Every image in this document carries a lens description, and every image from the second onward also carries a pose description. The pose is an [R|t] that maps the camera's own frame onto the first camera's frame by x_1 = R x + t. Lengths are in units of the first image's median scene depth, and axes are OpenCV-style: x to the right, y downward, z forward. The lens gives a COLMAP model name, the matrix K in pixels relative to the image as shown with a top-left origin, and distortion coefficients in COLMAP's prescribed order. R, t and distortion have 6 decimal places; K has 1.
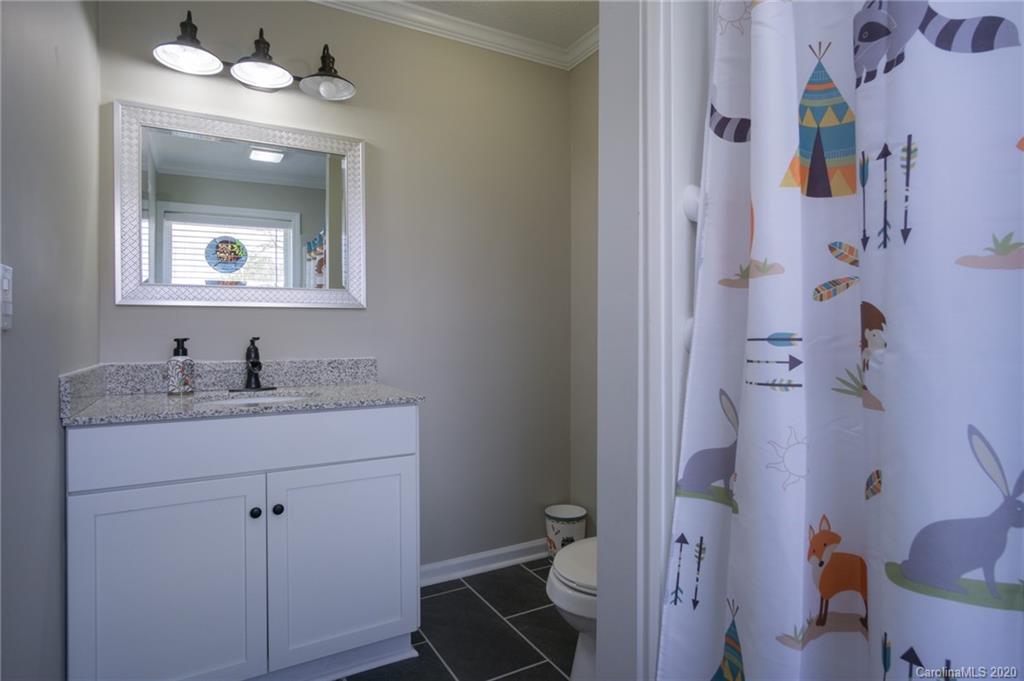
lens RADIAL K [[554.7, 0, 512.3], [0, 554.7, 334.5], [0, 0, 1]] dist [-0.000516, -0.000055]
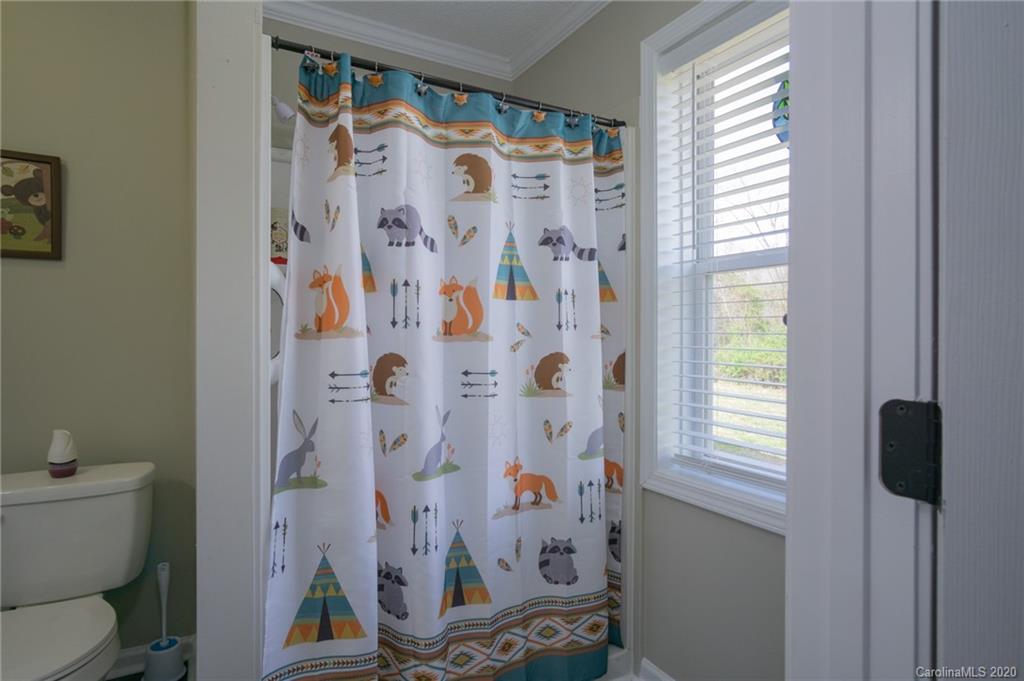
lens RADIAL K [[554.7, 0, 511.6], [0, 554.7, 339.1], [0, 0, 1]] dist [-0.000516, -0.000055]
pose [[-0.022625, -0.001599, 0.999743, -1.460443], [0.001788, 0.999997, 0.001640, -0.117502], [-0.999742, 0.001825, -0.022622, 0.639326]]
